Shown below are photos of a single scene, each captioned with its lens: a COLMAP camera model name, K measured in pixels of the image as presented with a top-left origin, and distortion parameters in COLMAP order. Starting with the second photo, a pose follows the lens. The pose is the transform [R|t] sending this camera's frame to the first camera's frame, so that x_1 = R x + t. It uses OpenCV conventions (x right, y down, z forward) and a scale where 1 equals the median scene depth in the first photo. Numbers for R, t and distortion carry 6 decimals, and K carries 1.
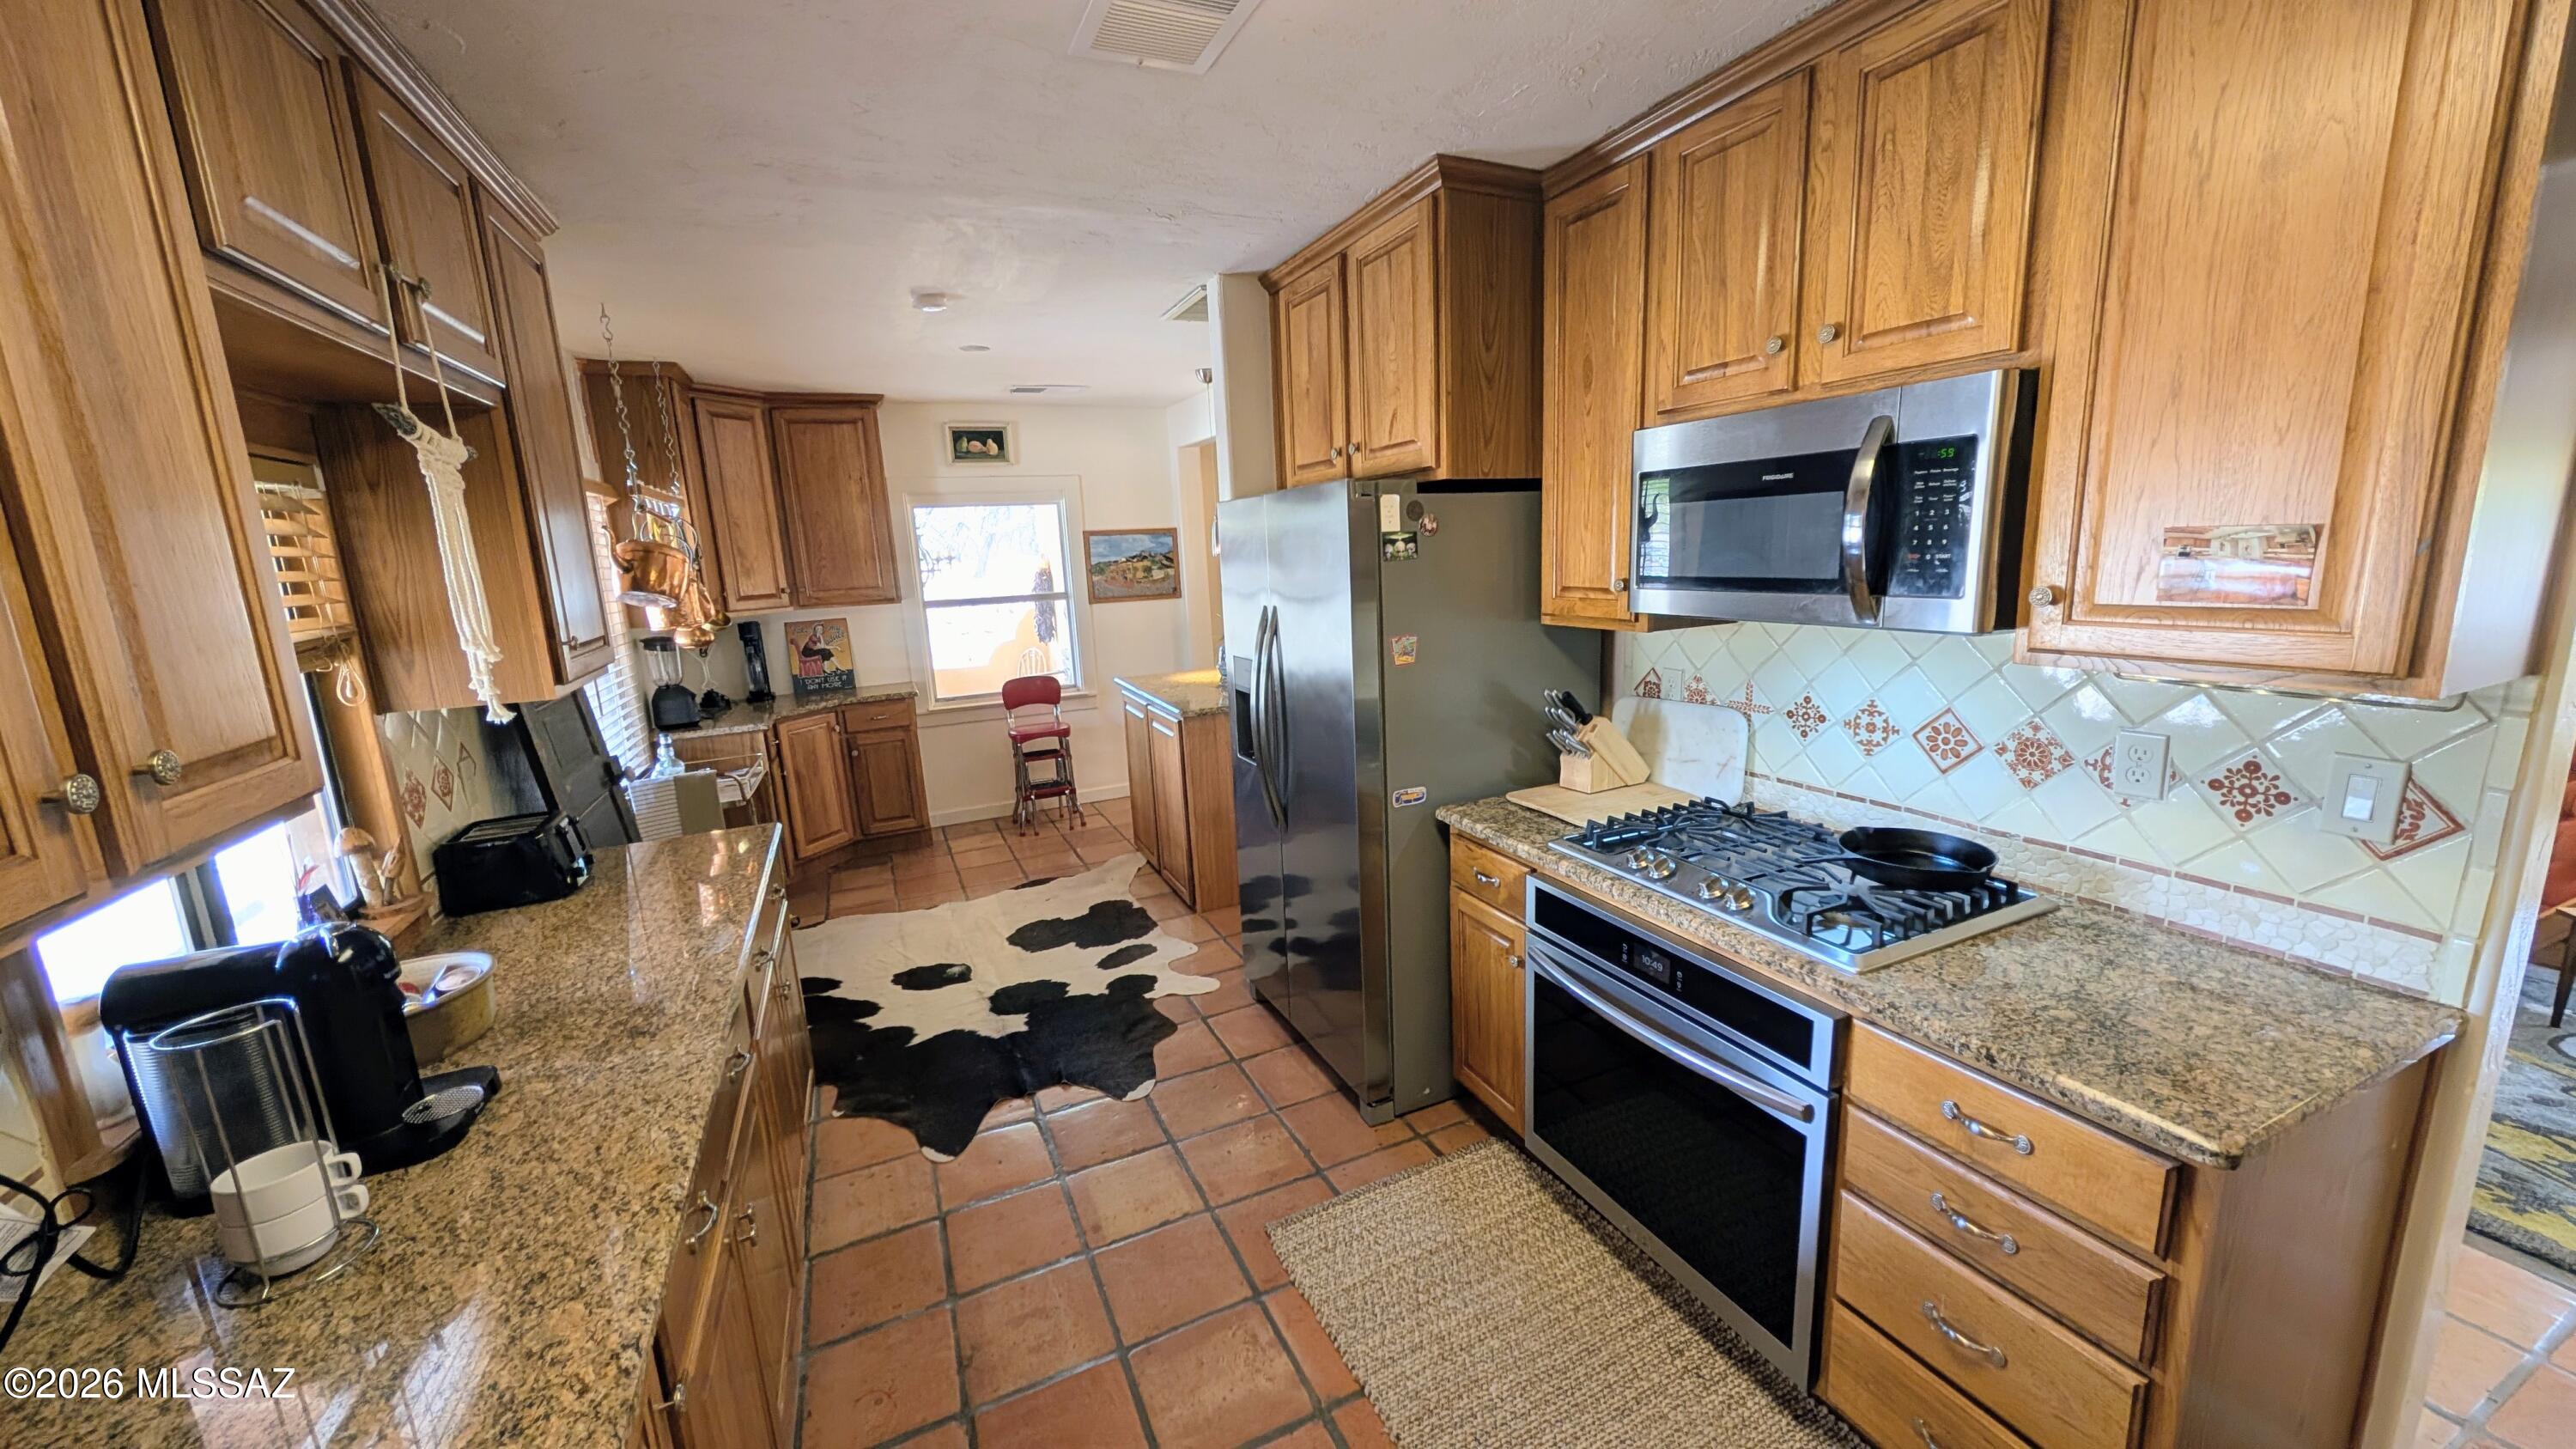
lens RADIAL K [[932.3, 0, 1288.0], [0, 932.3, 724.5], [0, 0, 1]] dist [0.000455, 0.000027]
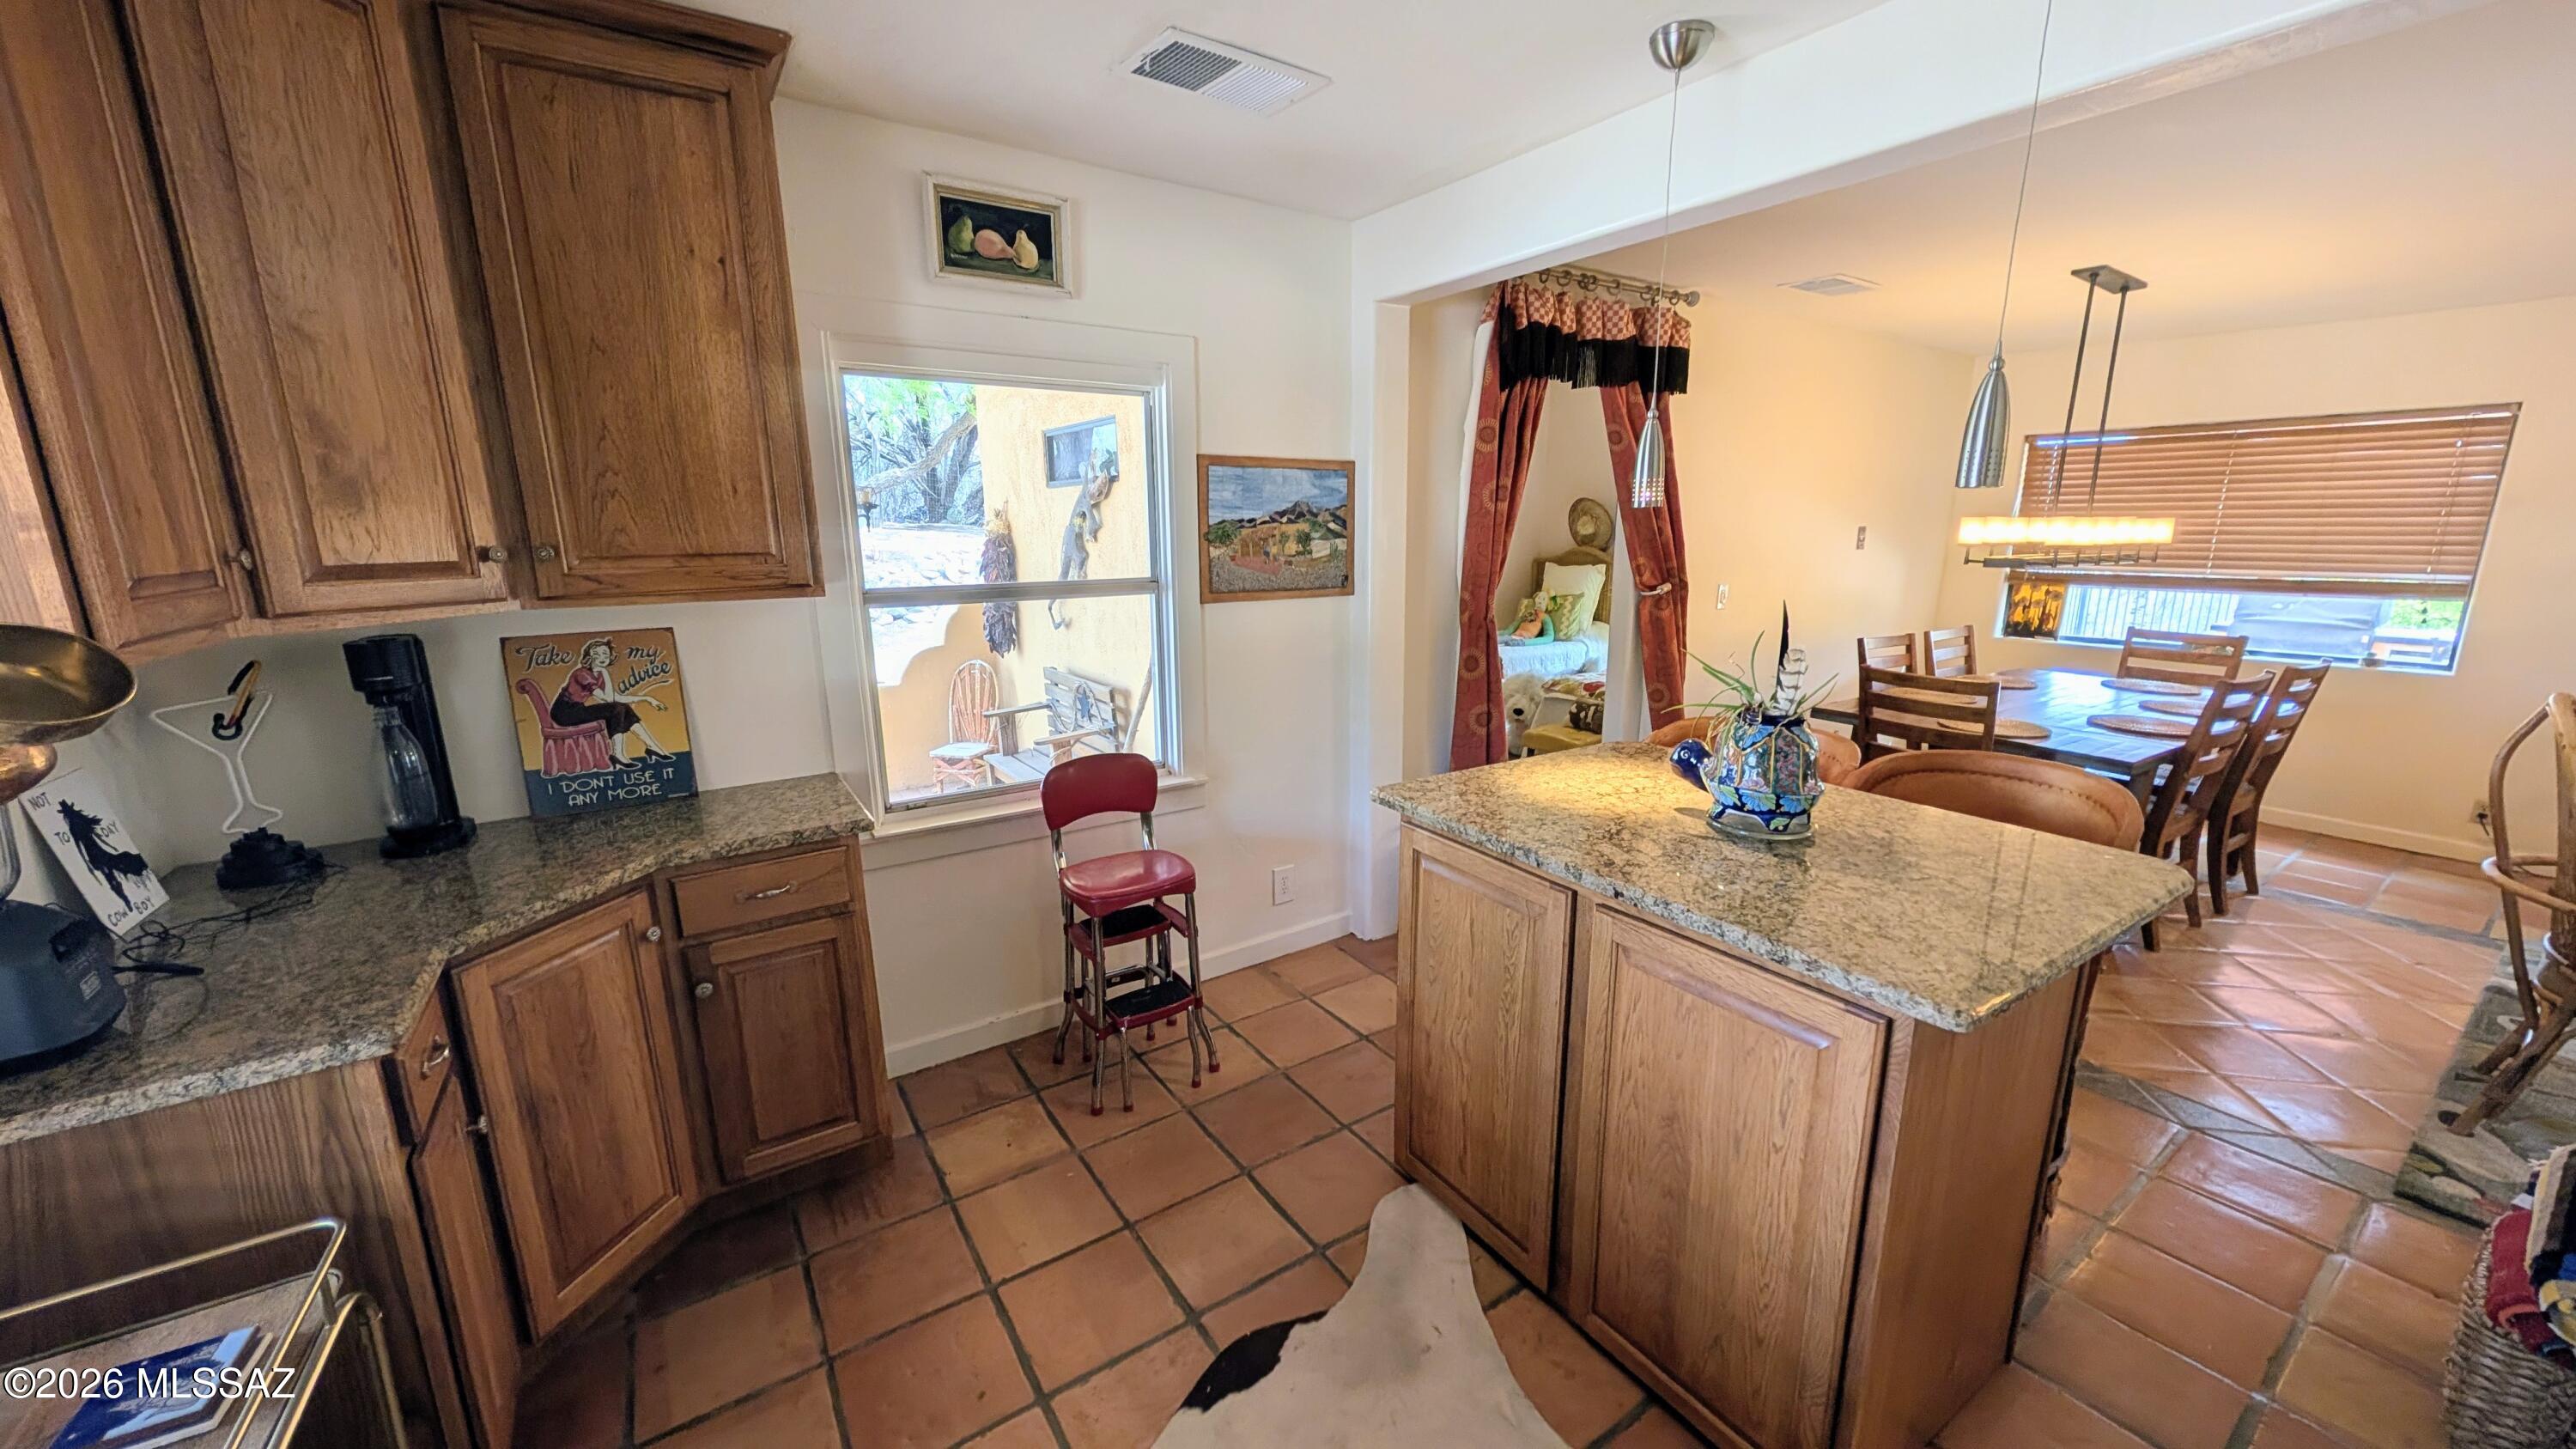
lens RADIAL K [[939.9, 0, 1288.0], [0, 939.9, 724.5], [0, 0, 1]] dist [-0.000184, 0.000115]
pose [[0.986687, 0.005367, 0.162543, -0.275055], [-0.007493, 0.999894, 0.012466, -0.078829], [-0.162459, -0.013518, 0.986623, 0.550048]]
